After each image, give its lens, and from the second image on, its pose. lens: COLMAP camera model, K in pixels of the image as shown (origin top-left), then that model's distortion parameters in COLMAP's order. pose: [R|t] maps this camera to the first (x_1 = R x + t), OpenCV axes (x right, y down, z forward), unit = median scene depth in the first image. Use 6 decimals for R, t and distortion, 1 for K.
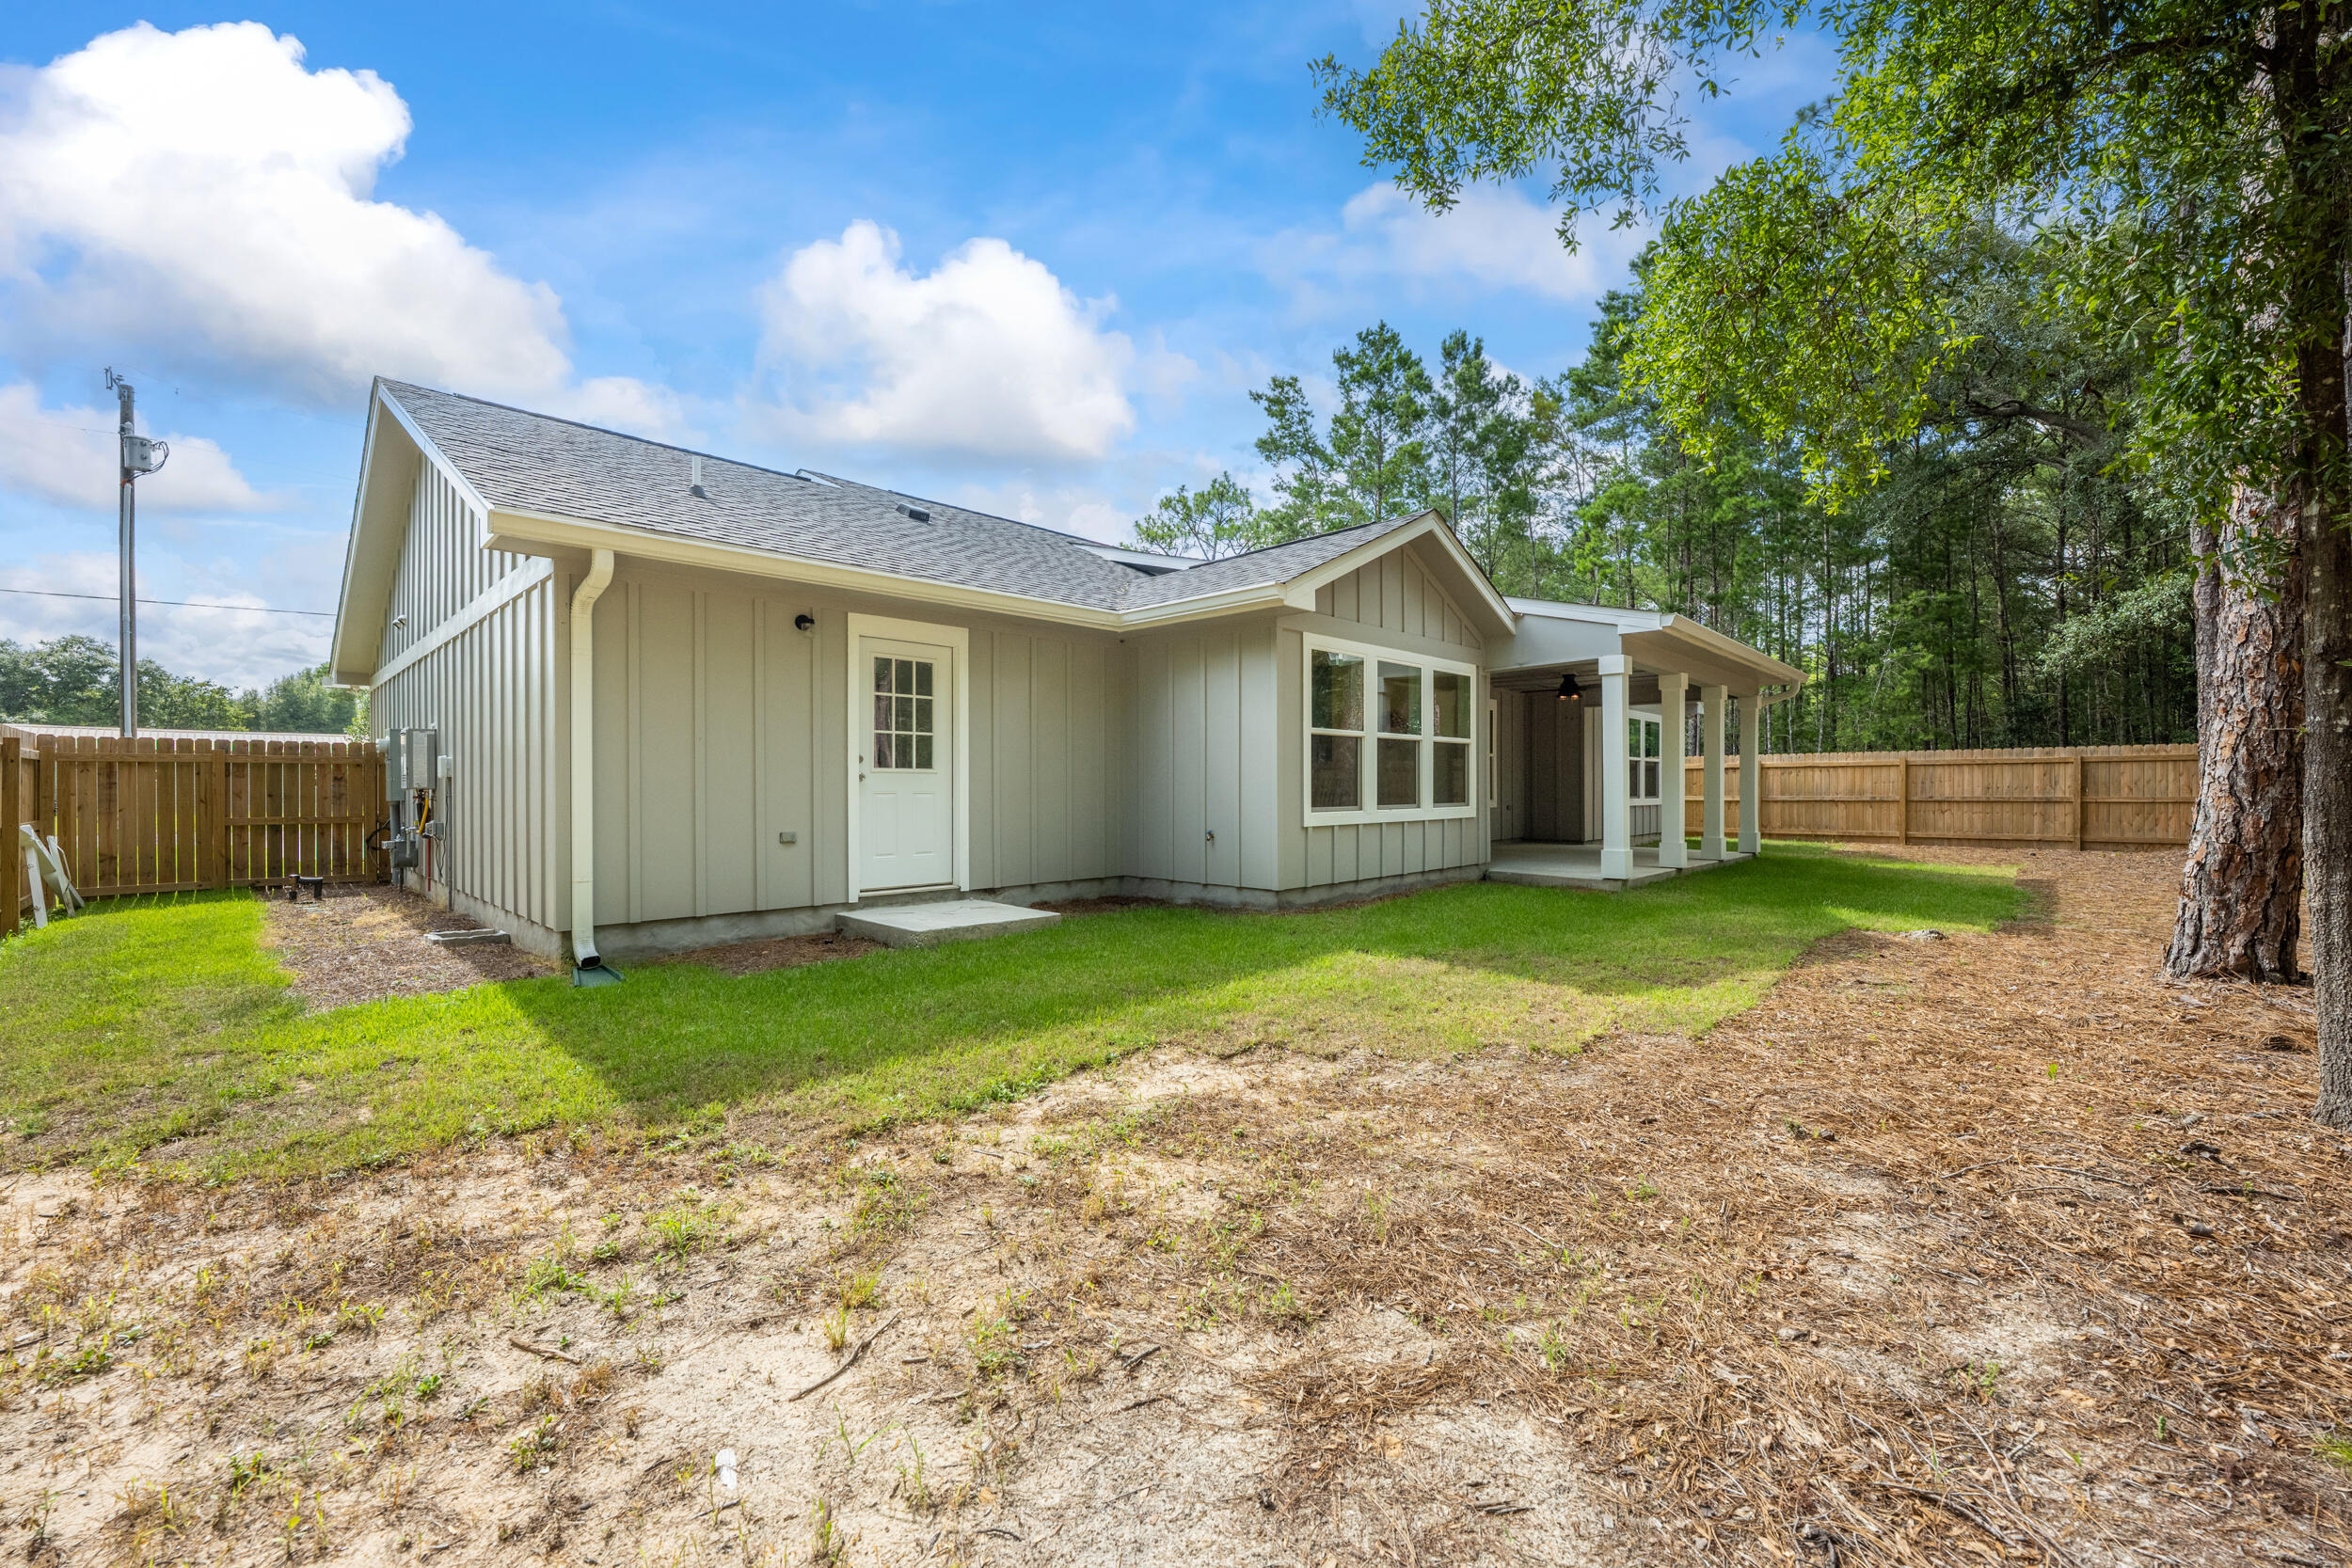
lens RADIAL K [[941.0, 0, 1176.0], [0, 941.0, 784.0], [0, 0, 1]] dist [-0.041882, -0.000069]
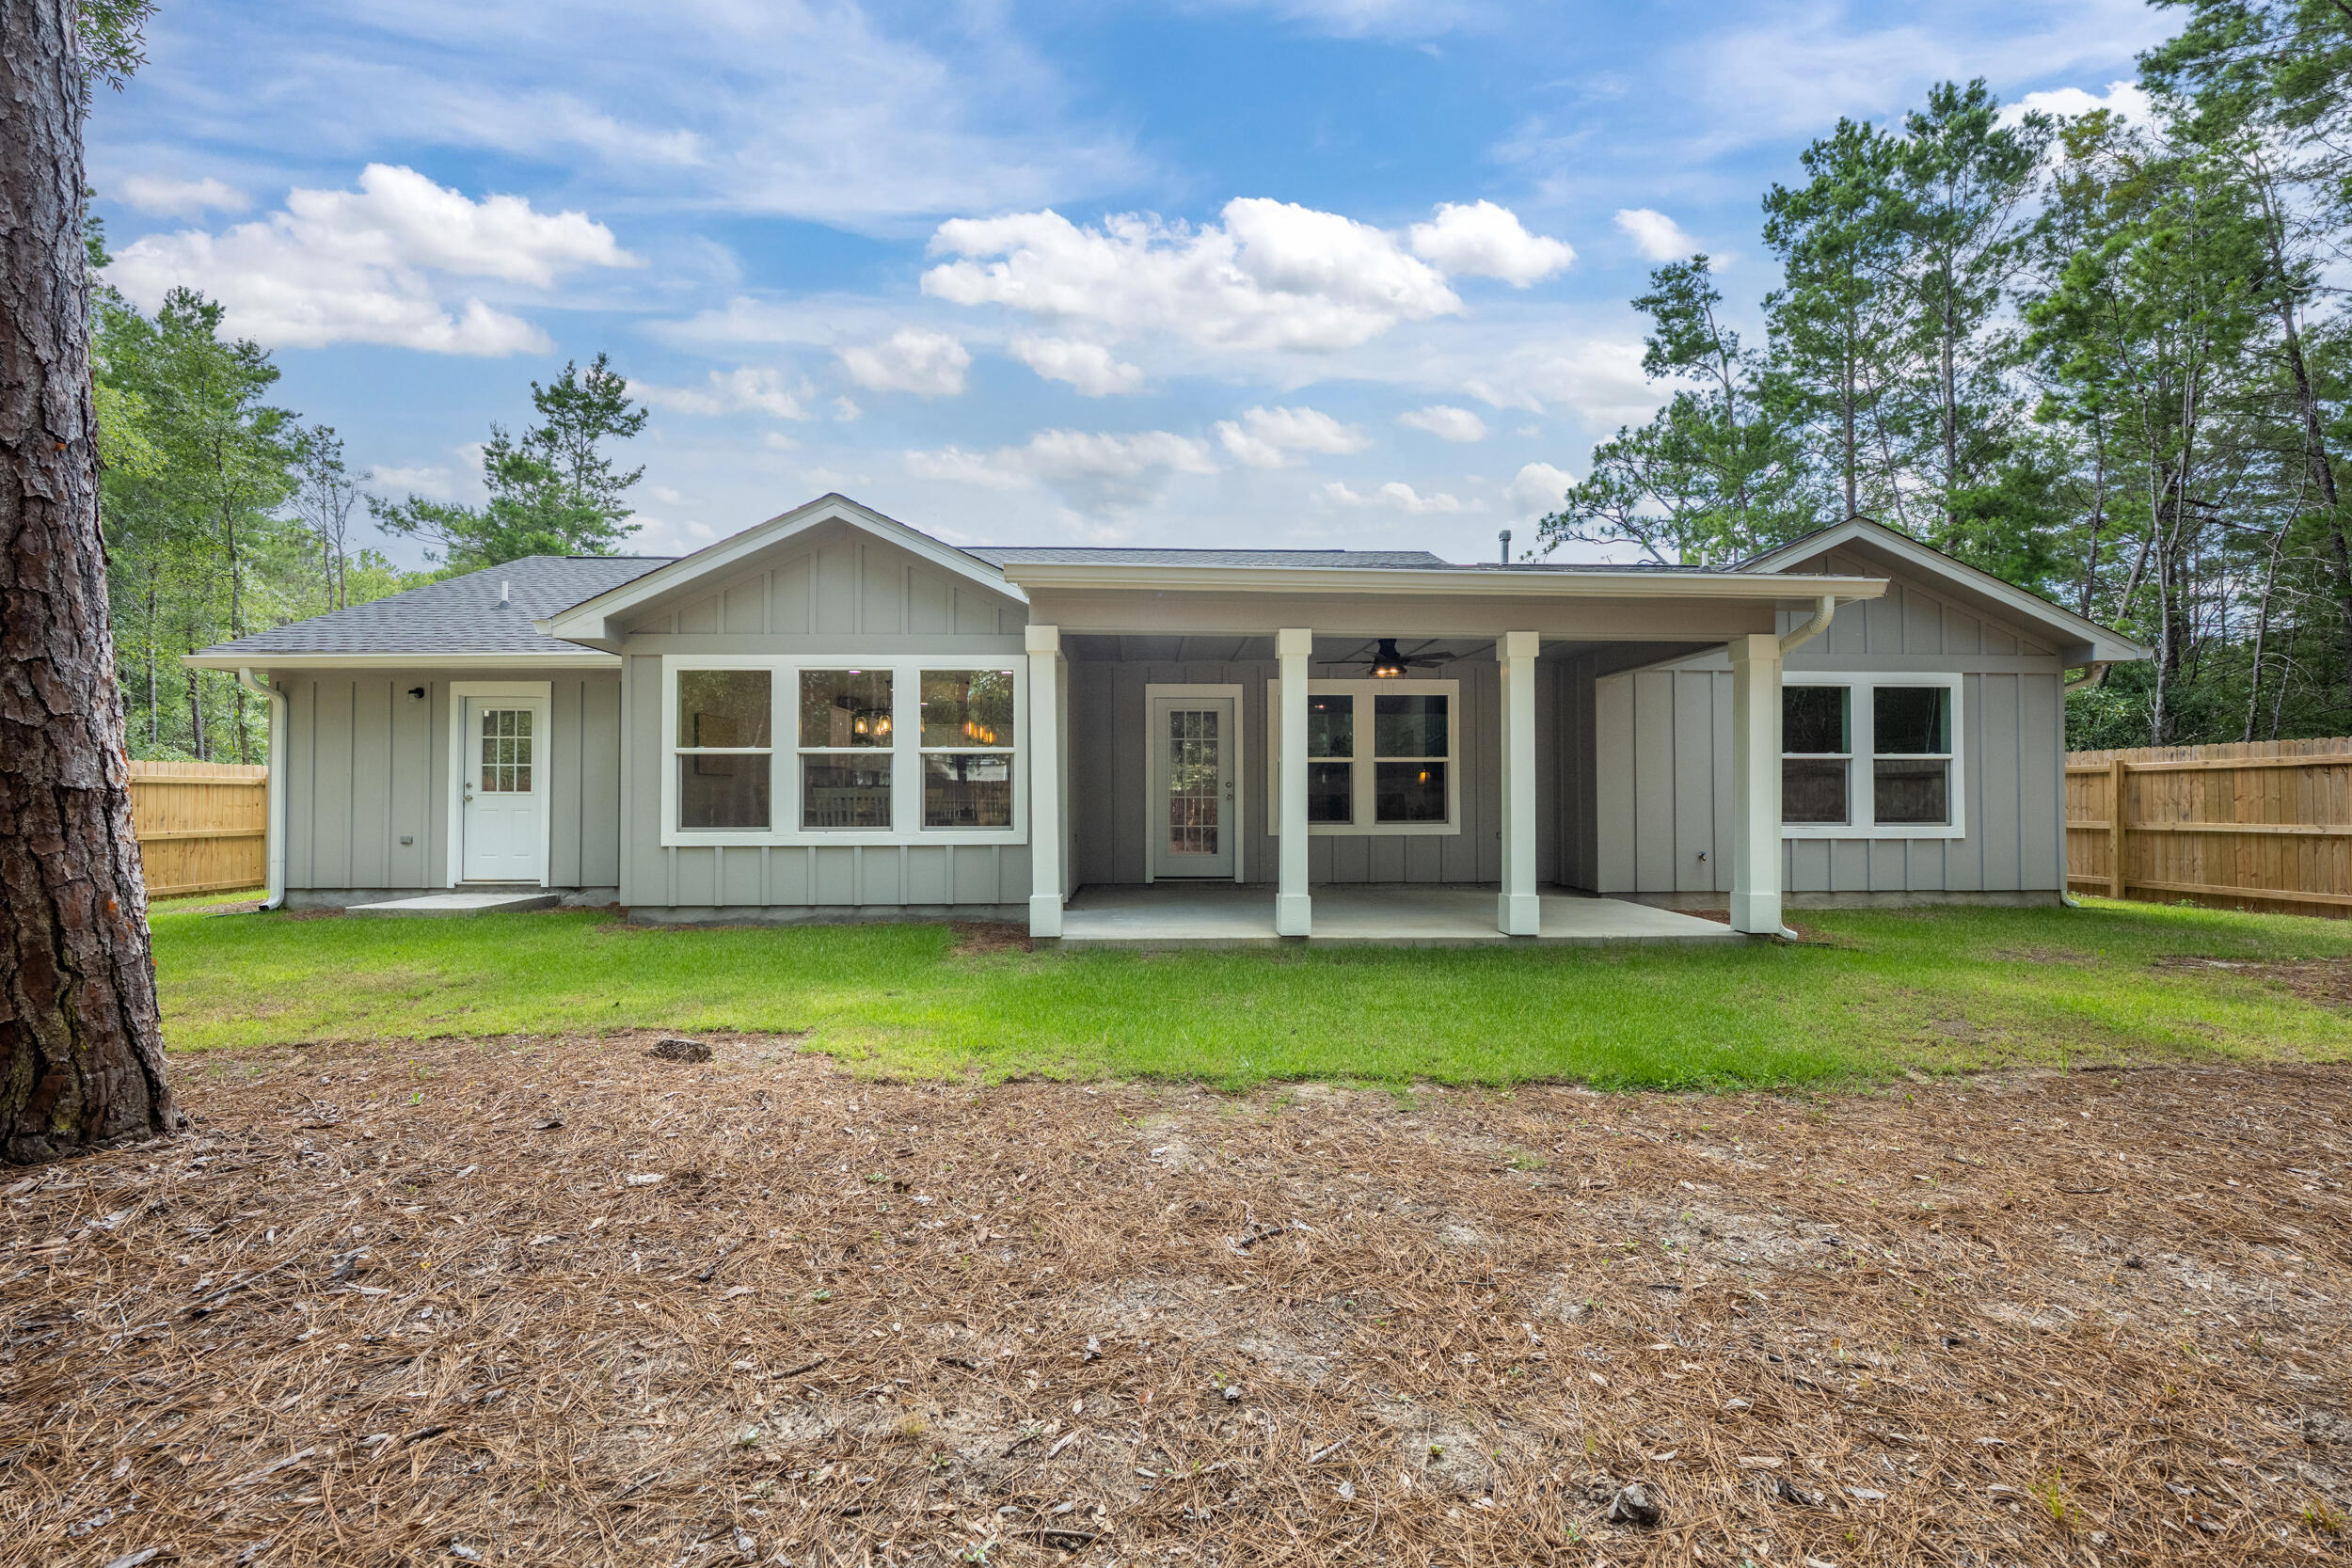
lens RADIAL K [[941.0, 0, 1176.0], [0, 941.0, 784.0], [0, 0, 1]] dist [-0.041882, -0.000069]
pose [[0.732416, -0.011168, -0.680766, 1.274863], [0.005325, 0.999929, -0.010675, -0.008844], [0.680837, 0.004194, 0.732423, 0.676482]]
